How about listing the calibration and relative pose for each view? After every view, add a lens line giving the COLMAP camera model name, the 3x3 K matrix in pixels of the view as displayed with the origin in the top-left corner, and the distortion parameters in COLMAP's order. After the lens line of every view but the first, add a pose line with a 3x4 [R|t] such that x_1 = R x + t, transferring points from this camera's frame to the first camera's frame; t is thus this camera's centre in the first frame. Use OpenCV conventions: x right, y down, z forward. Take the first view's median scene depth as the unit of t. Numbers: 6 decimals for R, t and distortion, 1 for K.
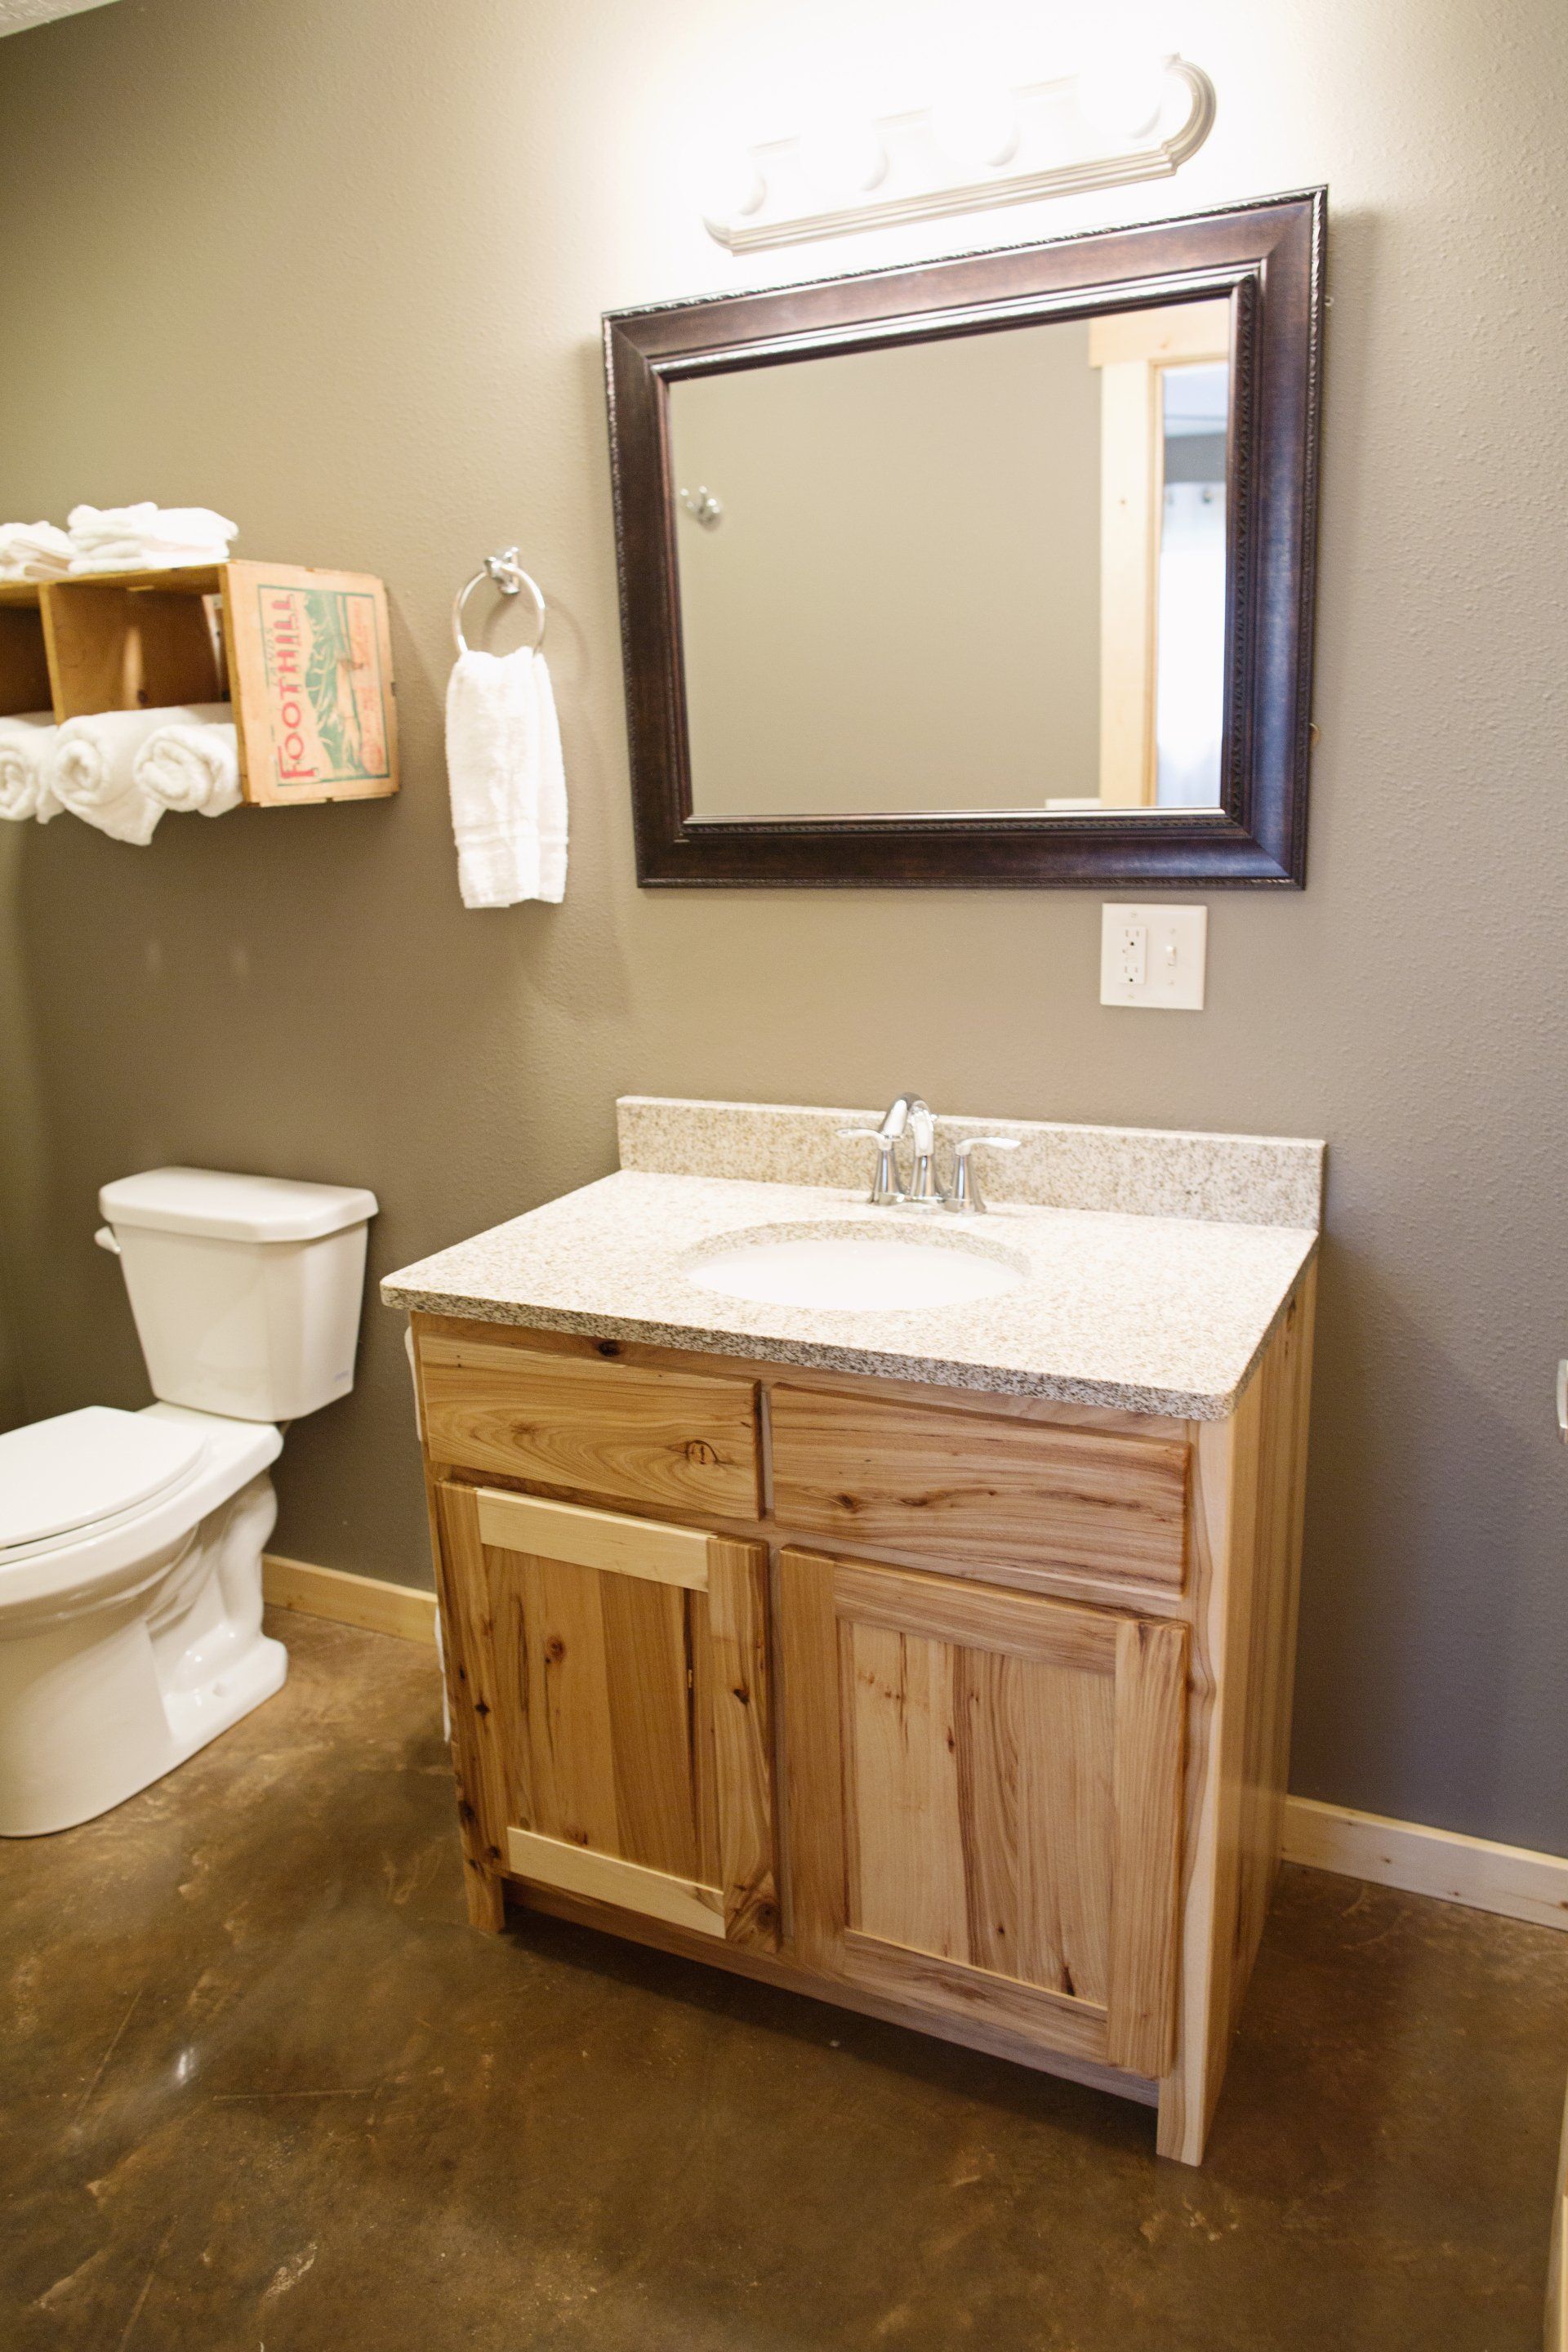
lens RADIAL K [[1611.1, 0, 784.0], [0, 1611.1, 1176.0], [0, 0, 1]] dist [-0.052786, 0.059064]
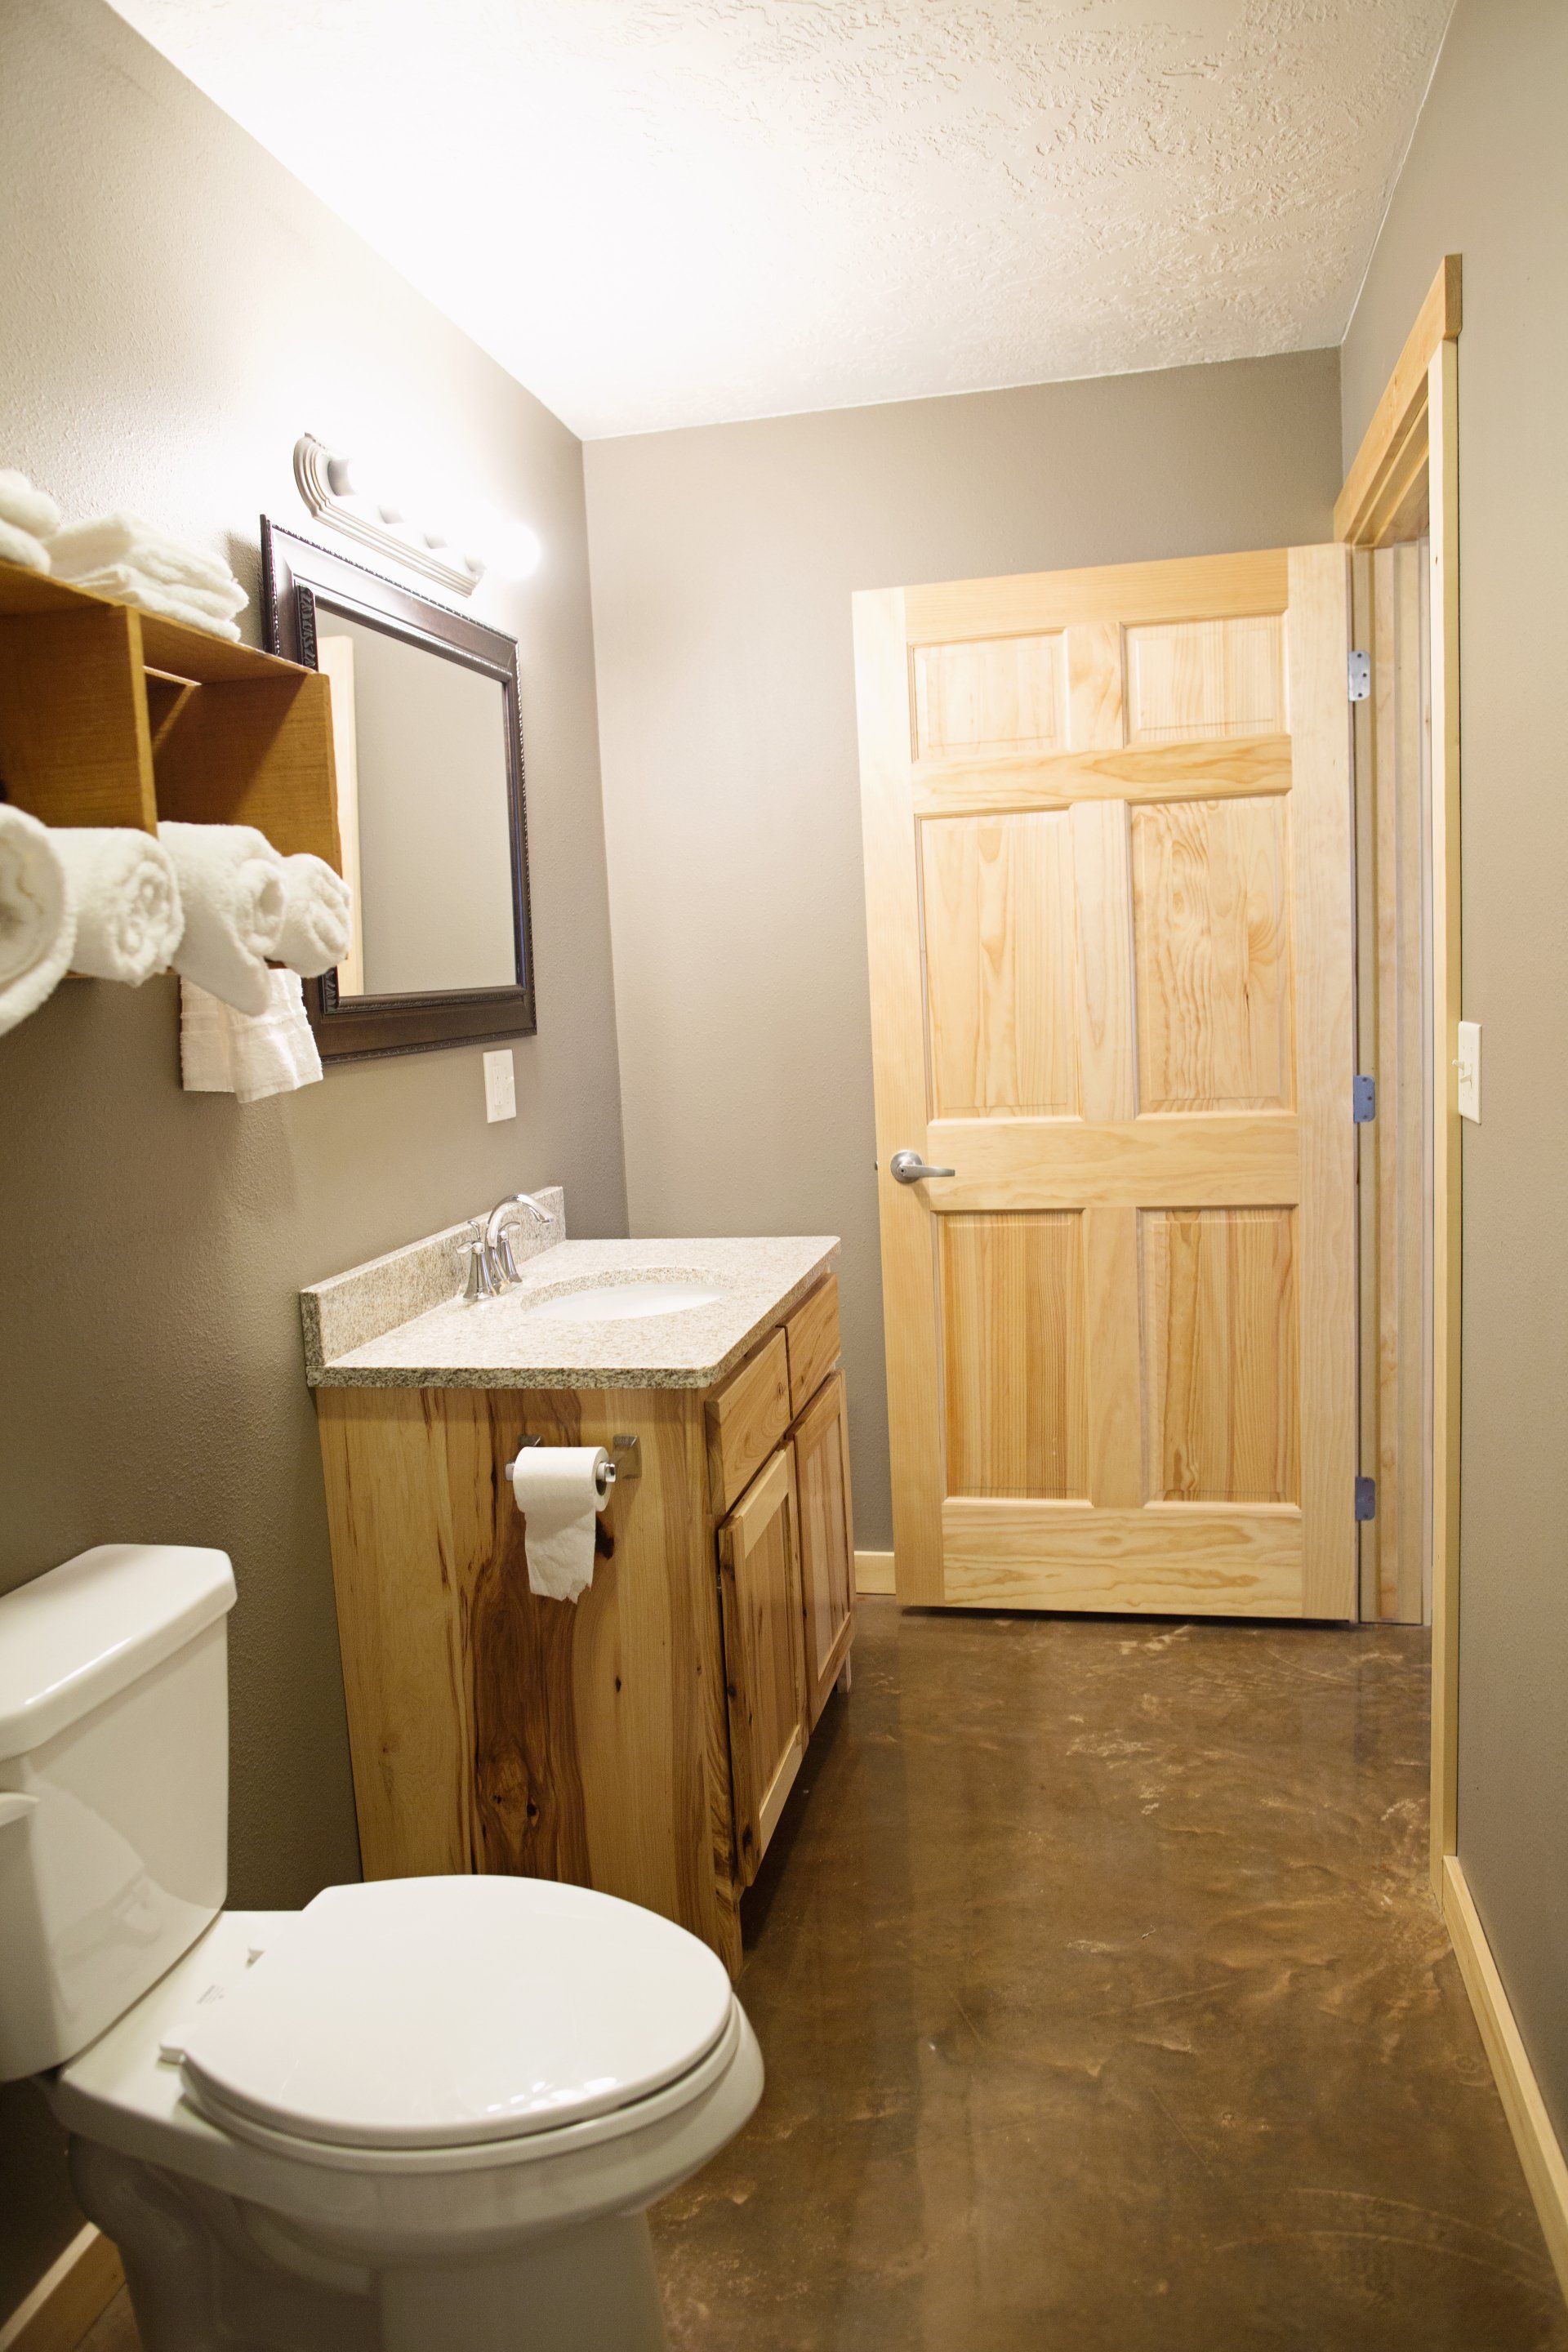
lens RADIAL K [[1611.1, 0, 784.0], [0, 1611.1, 1176.0], [0, 0, 1]] dist [-0.052786, 0.059064]
pose [[-0.227161, -0.079904, 0.970574, -1.280015], [0.304849, 0.940706, 0.148794, -0.198623], [-0.924913, 0.329679, -0.189333, 1.064057]]
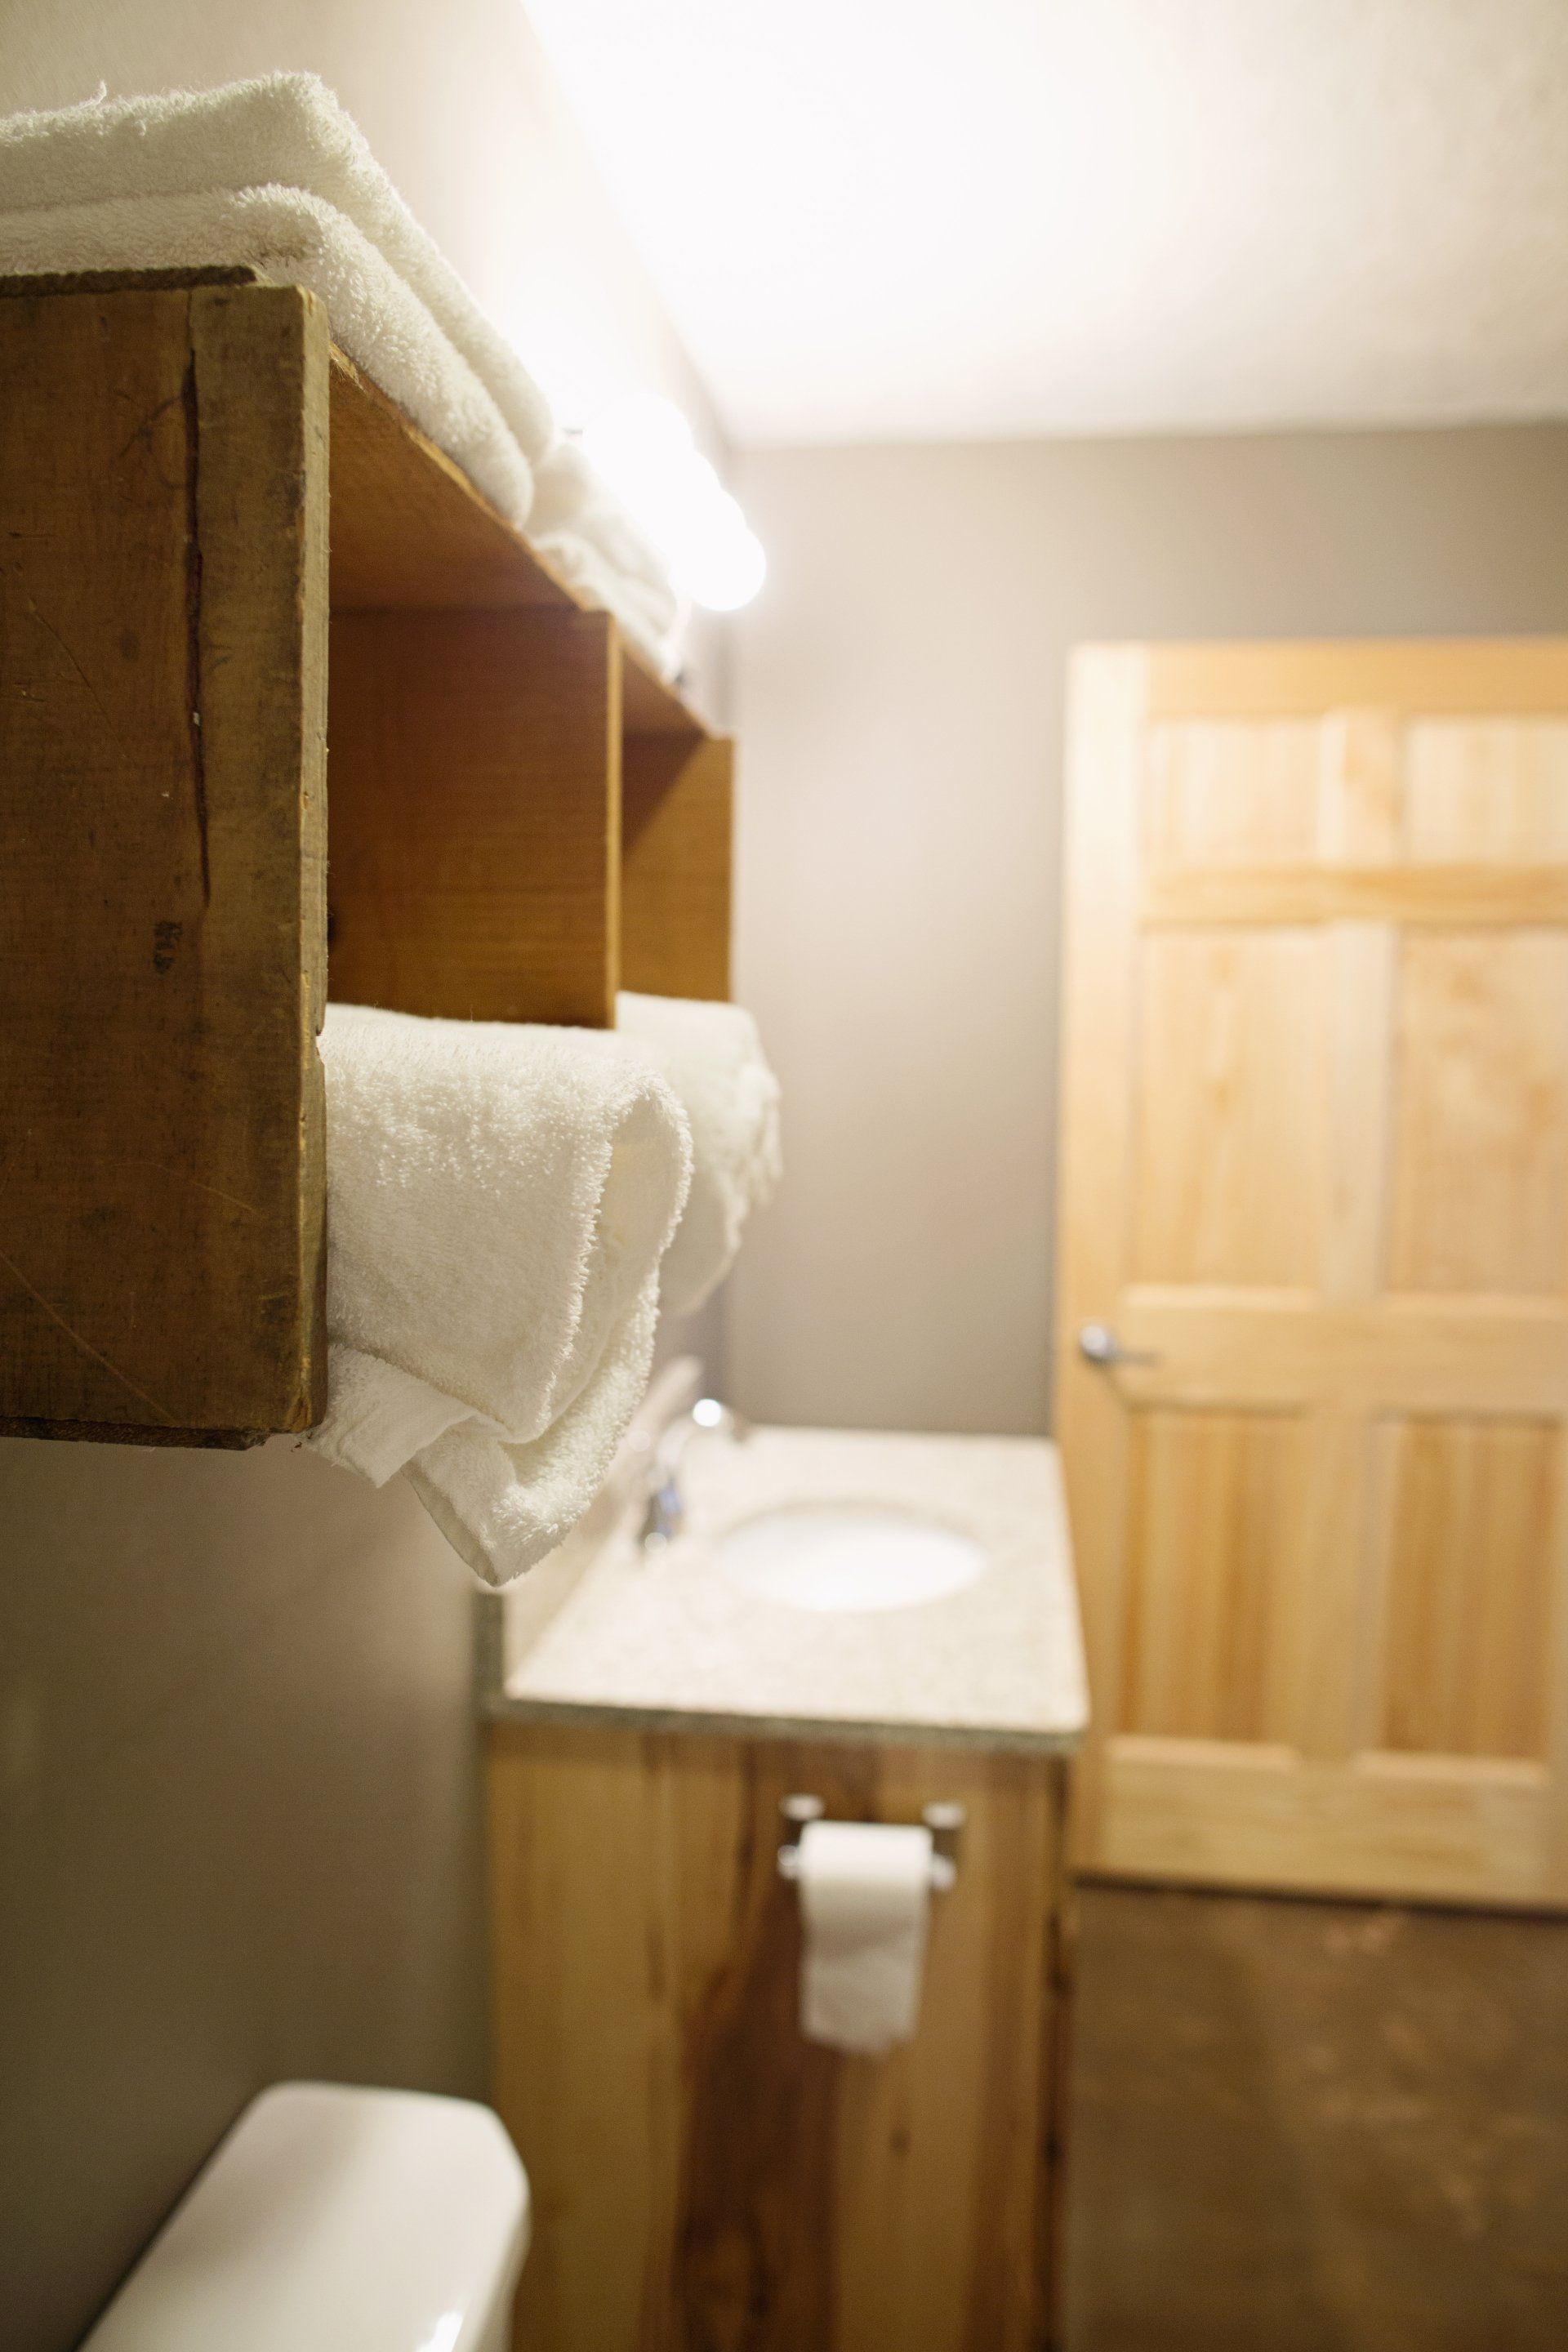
lens RADIAL K [[1611.1, 0, 784.0], [0, 1611.1, 1176.0], [0, 0, 1]] dist [-0.052786, 0.059064]
pose [[-0.329358, -0.080293, 0.940785, -0.885517], [0.237730, 0.957228, 0.164923, -0.347414], [-0.913788, 0.277971, -0.296183, 1.234760]]
